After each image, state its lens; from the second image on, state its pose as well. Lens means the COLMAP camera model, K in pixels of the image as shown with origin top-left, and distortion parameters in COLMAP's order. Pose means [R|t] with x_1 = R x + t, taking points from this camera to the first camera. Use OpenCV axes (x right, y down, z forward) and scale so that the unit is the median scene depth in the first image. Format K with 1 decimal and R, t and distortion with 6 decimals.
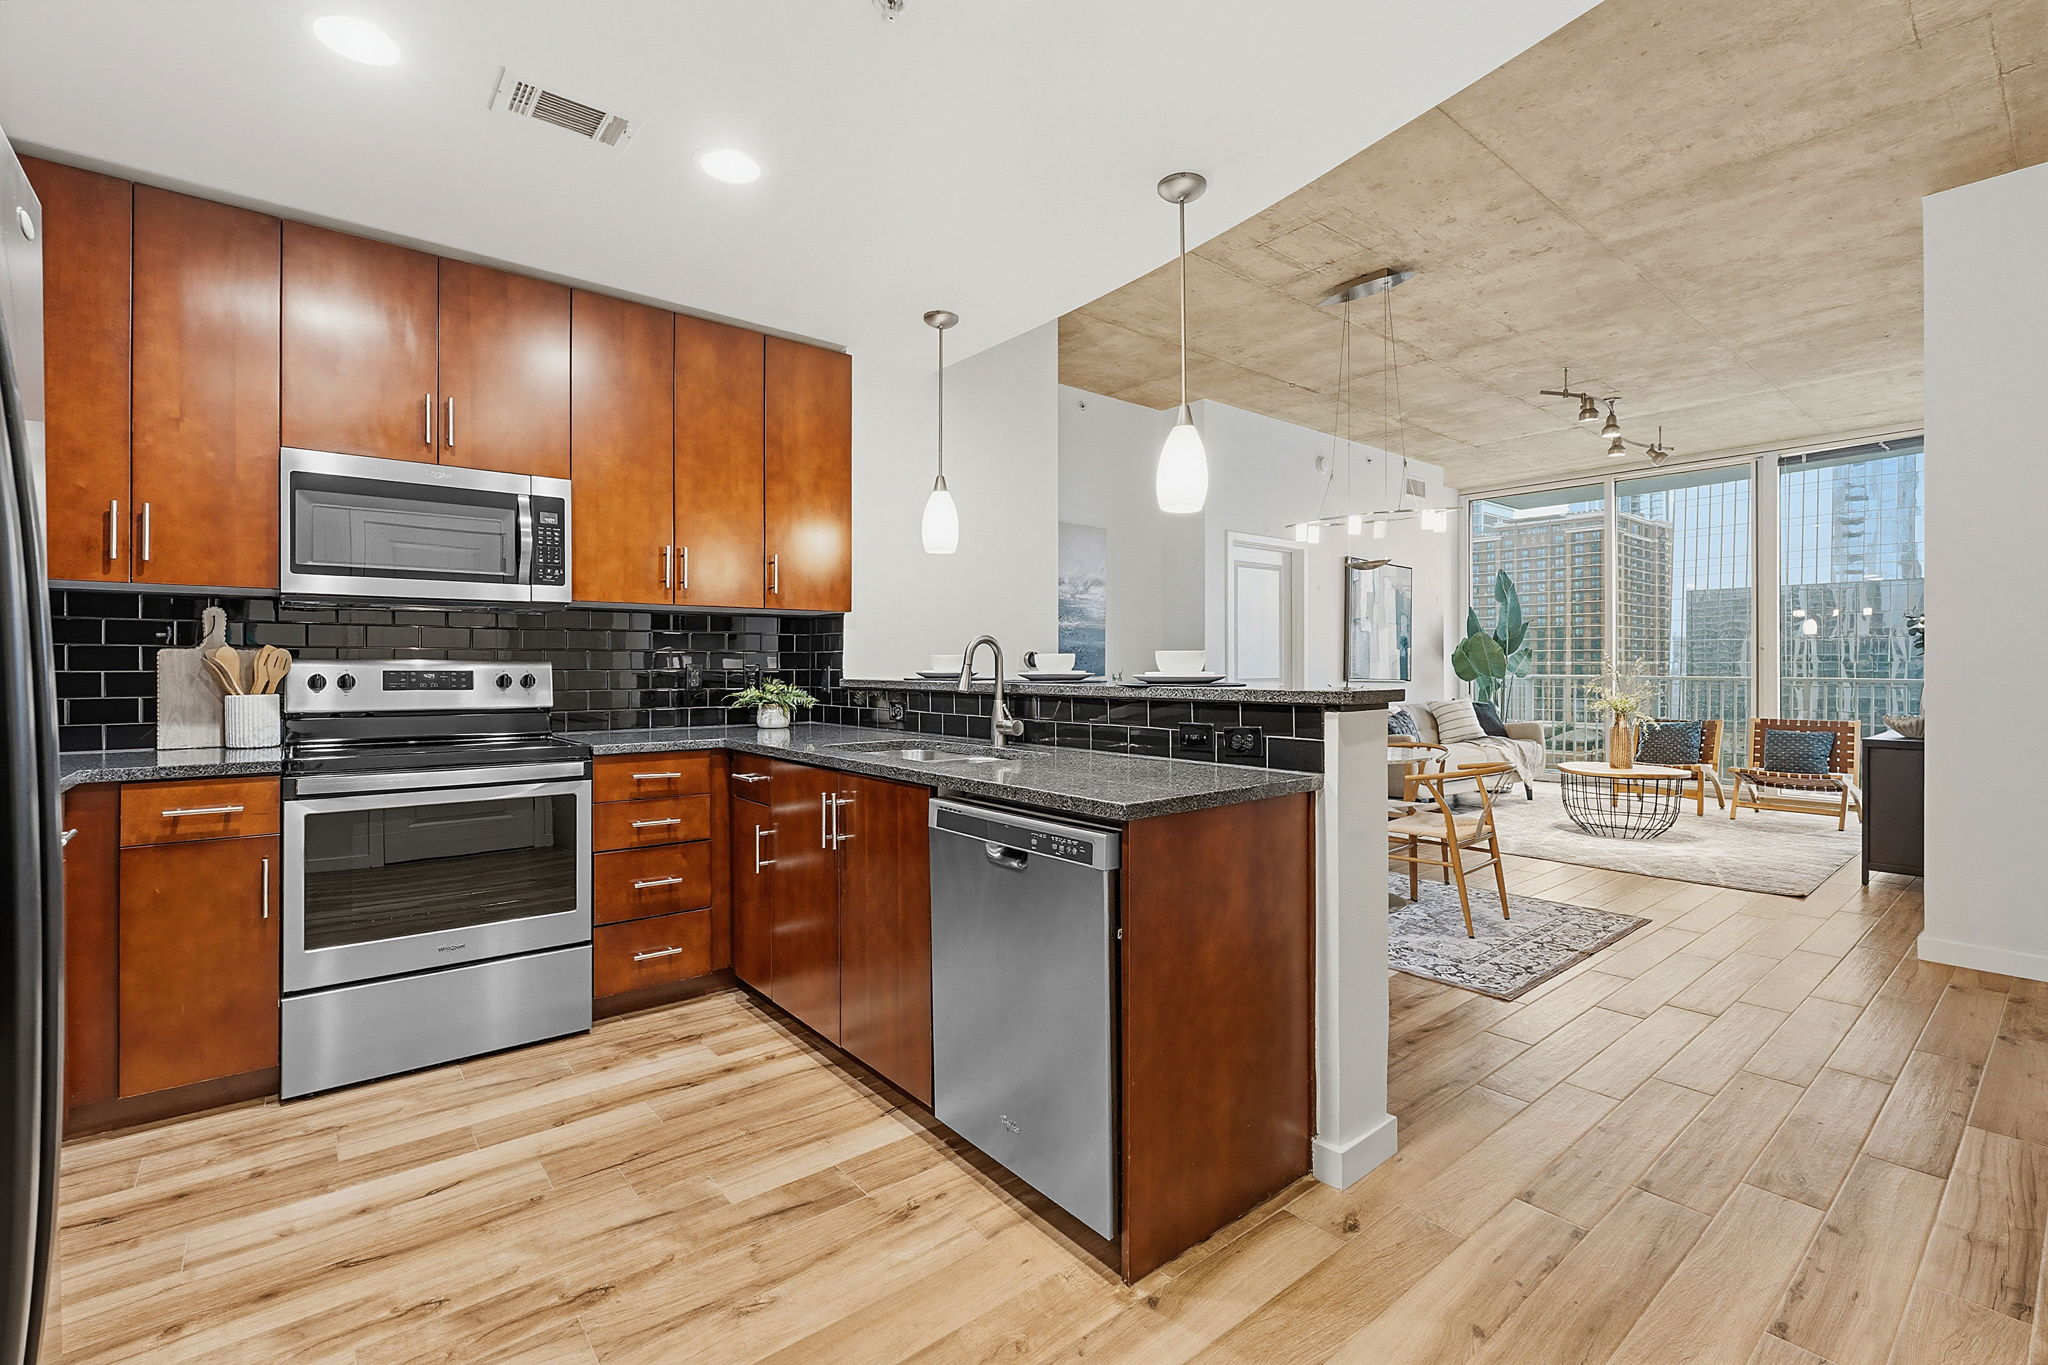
lens RADIAL K [[895.7, 0, 1030.2], [0, 895.7, 668.7], [0, 0, 1]] dist [-0.007795, -0.000037]
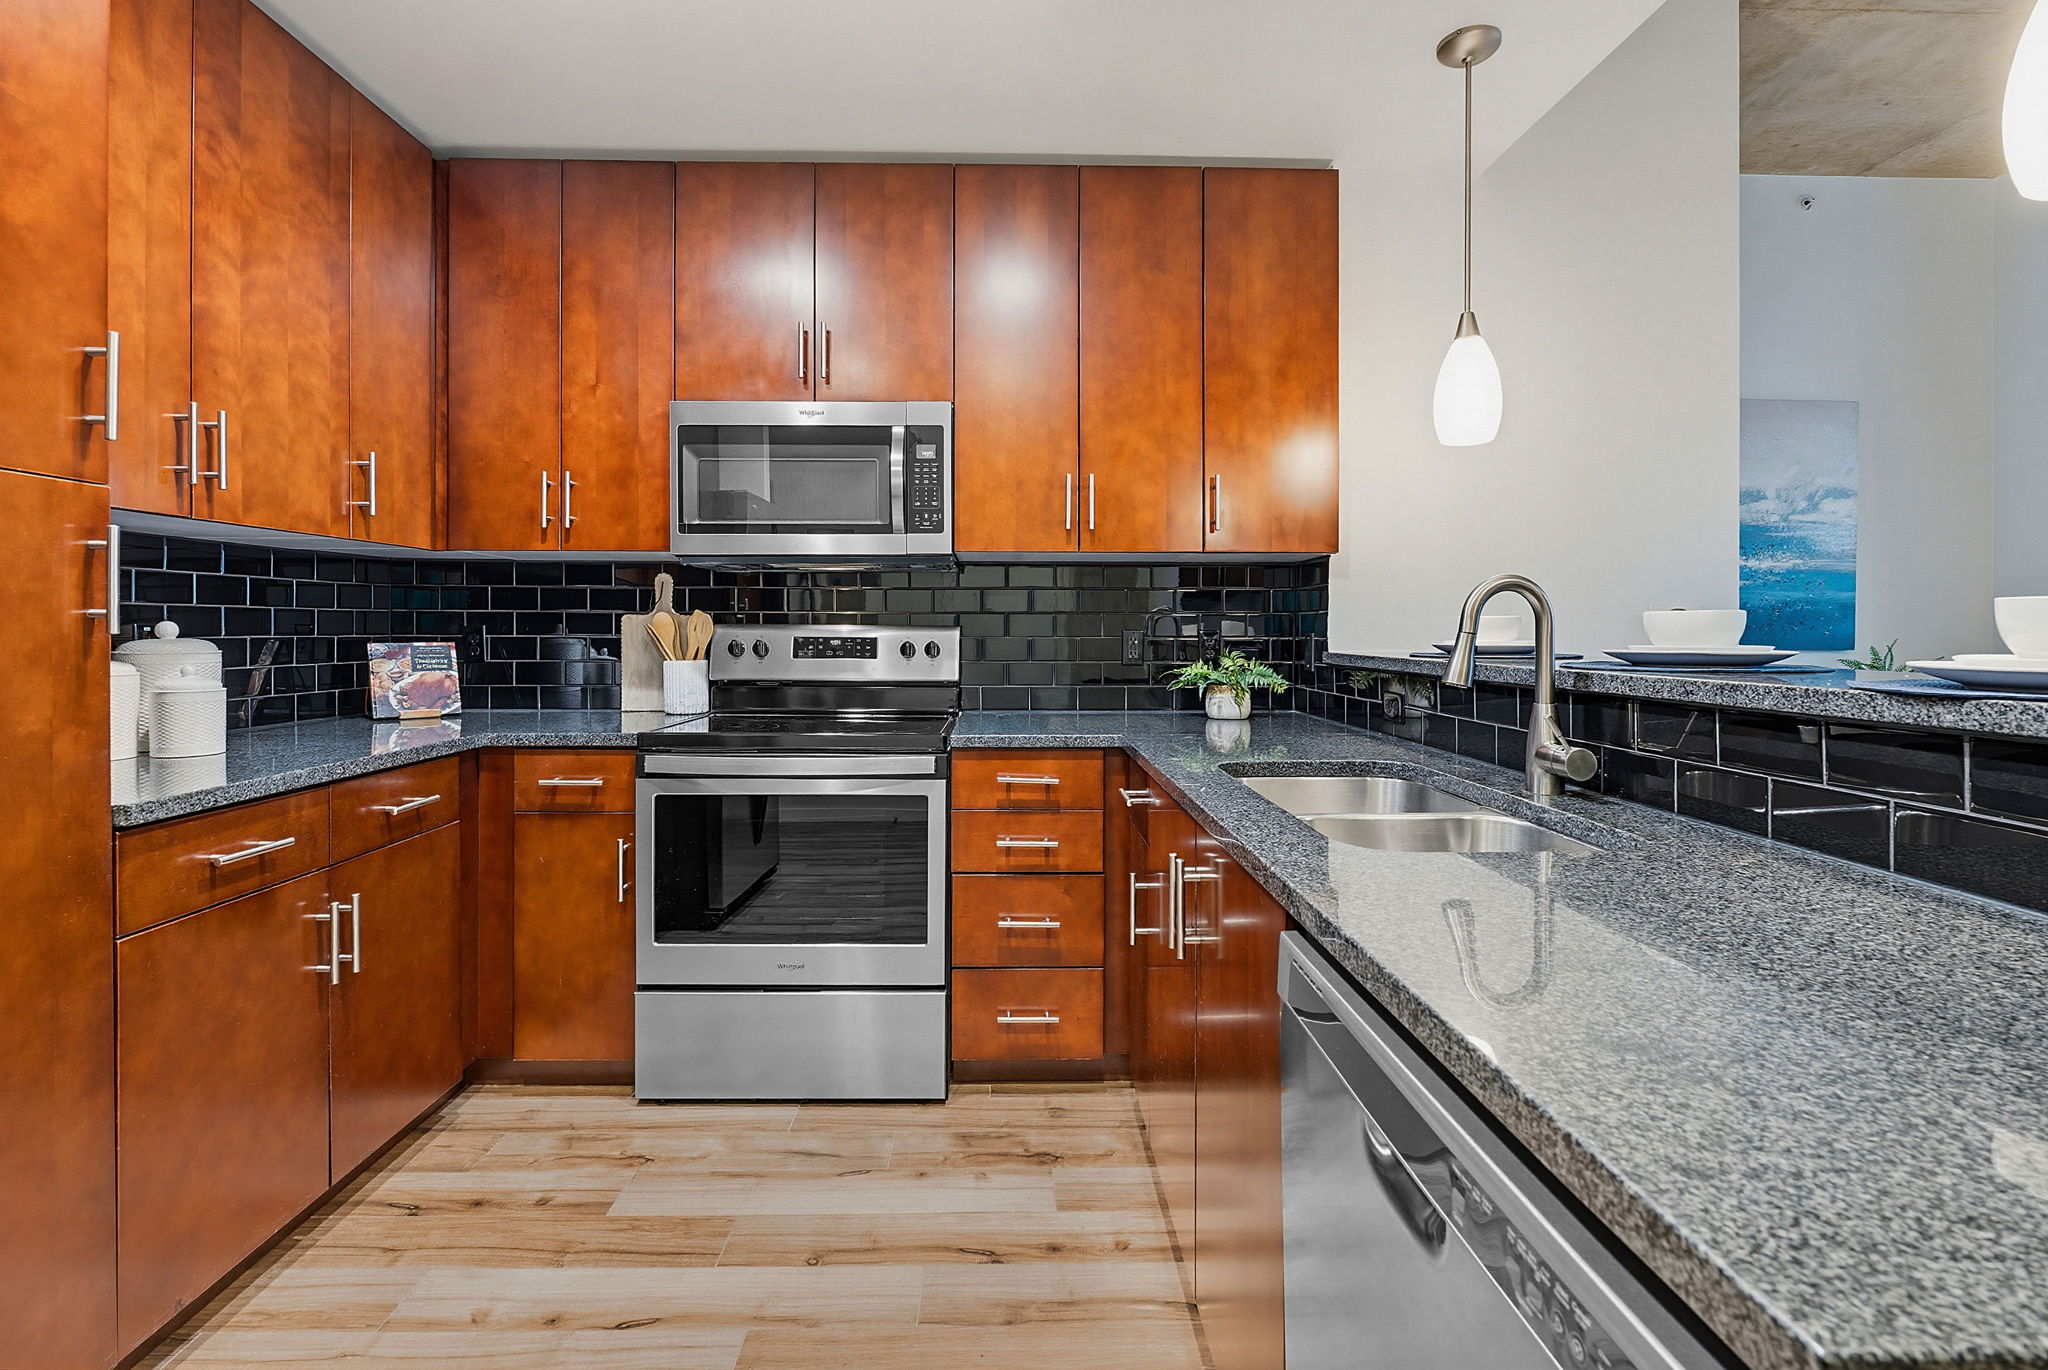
lens RADIAL K [[910.4, 0, 1026.9], [0, 910.4, 636.0], [0, 0, 1]] dist [-0.006469, 0.000148]
pose [[0.785954, 0.006153, -0.618254, 0.040038], [-0.004168, 0.999980, 0.004652, -0.003278], [0.618271, -0.001079, 0.785964, 0.325340]]
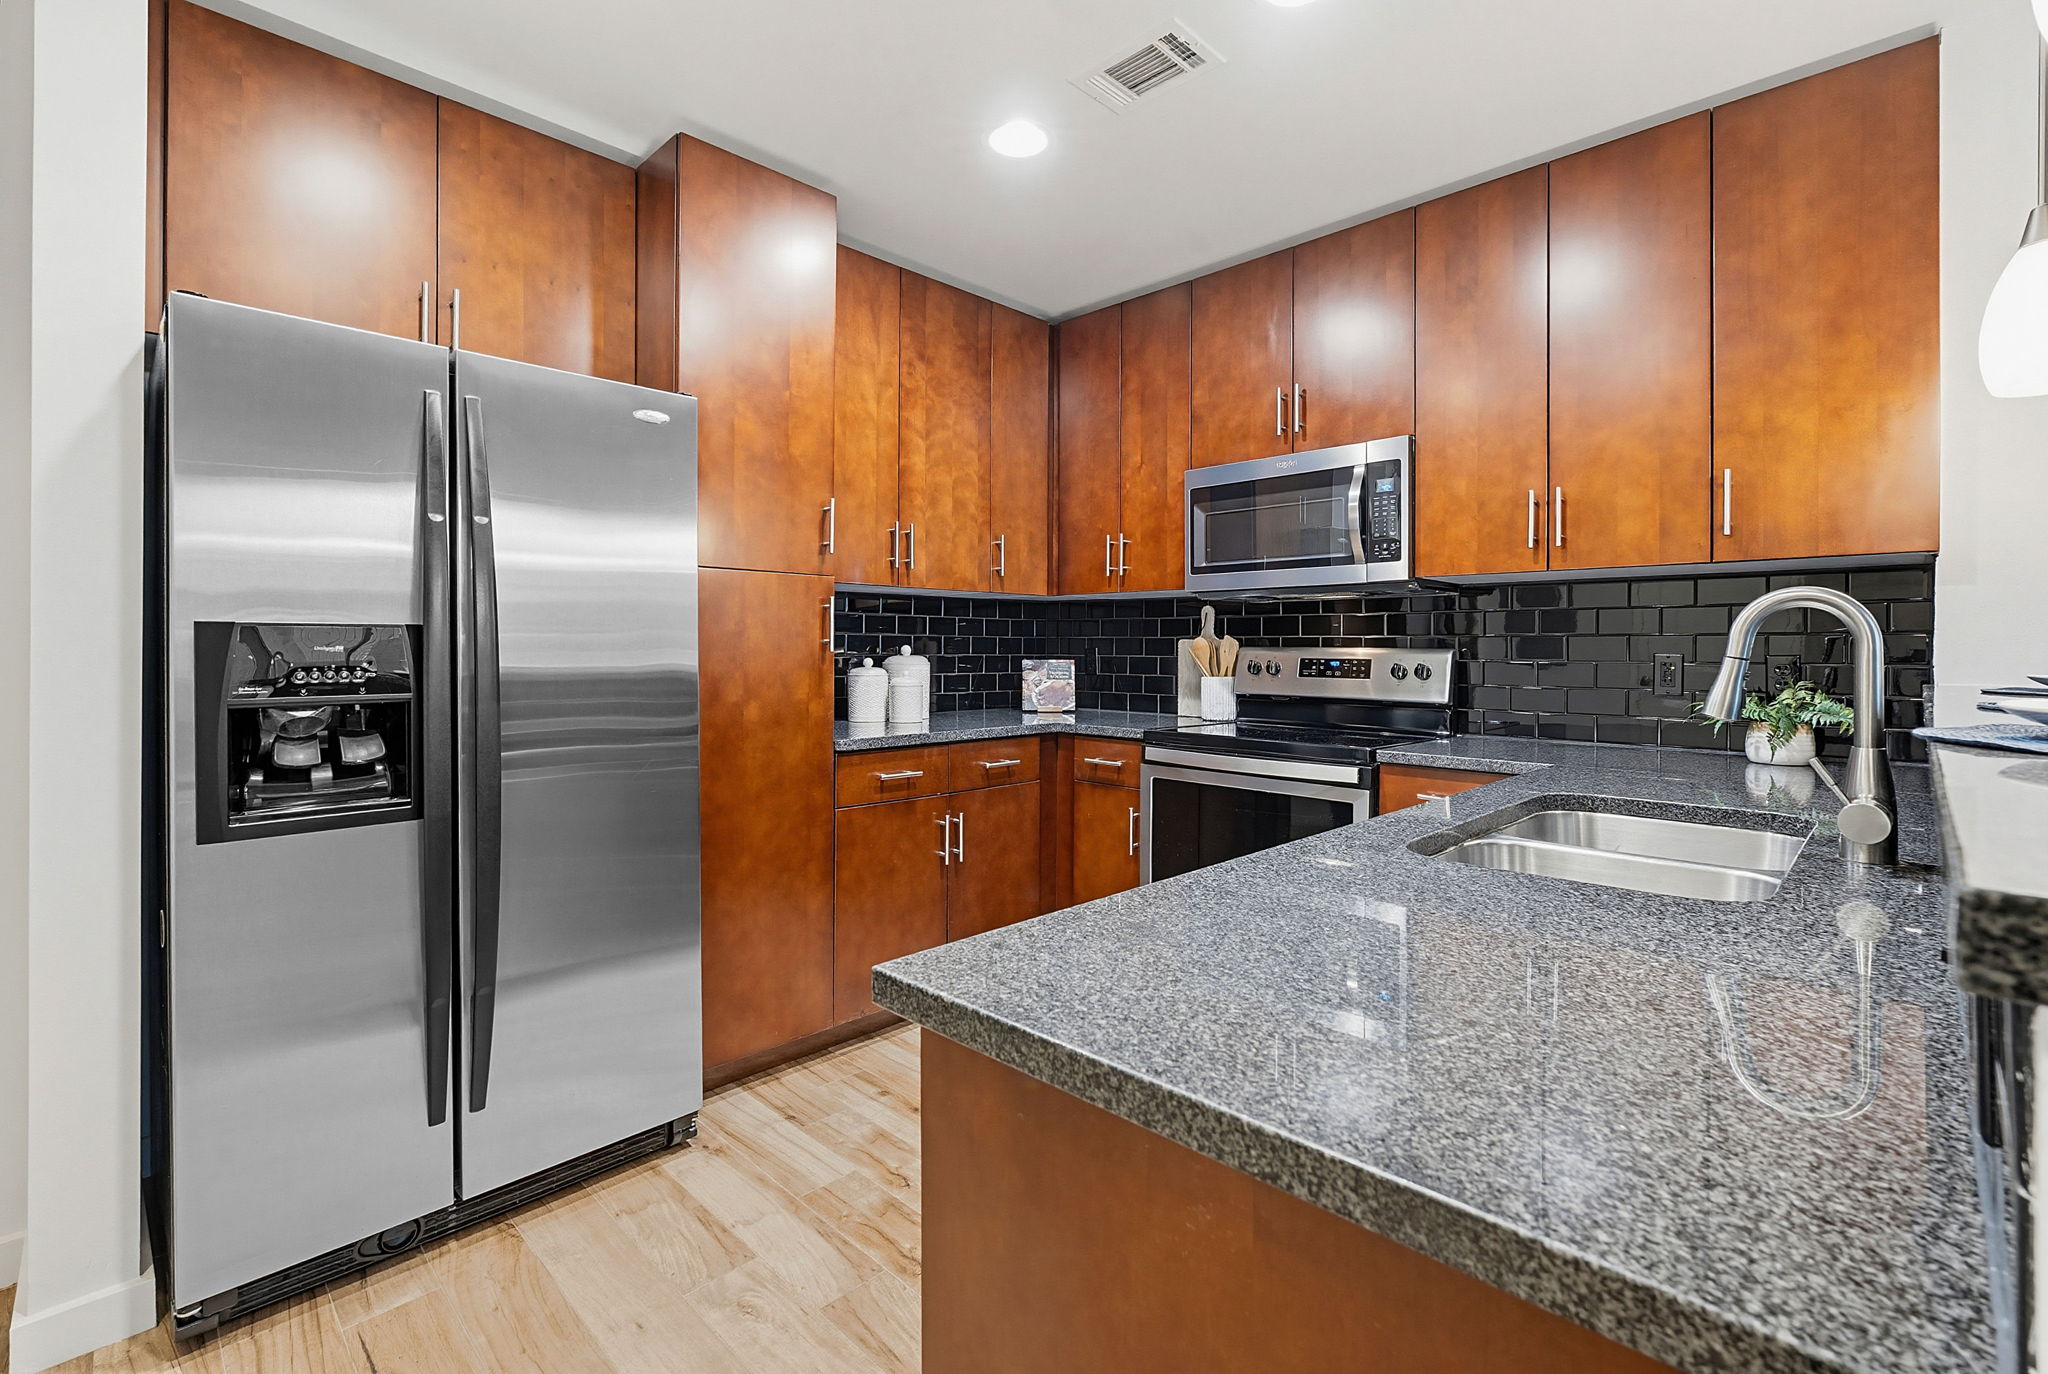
lens RADIAL K [[912.9, 0, 1025.0], [0, 912.9, 655.1], [0, 0, 1]] dist [-0.015859, -0.000099]
pose [[0.106854, 0.007222, -0.994249, 0.247625], [-0.009399, 0.999936, 0.006253, -0.004191], [0.994230, 0.008677, 0.106915, 0.450936]]
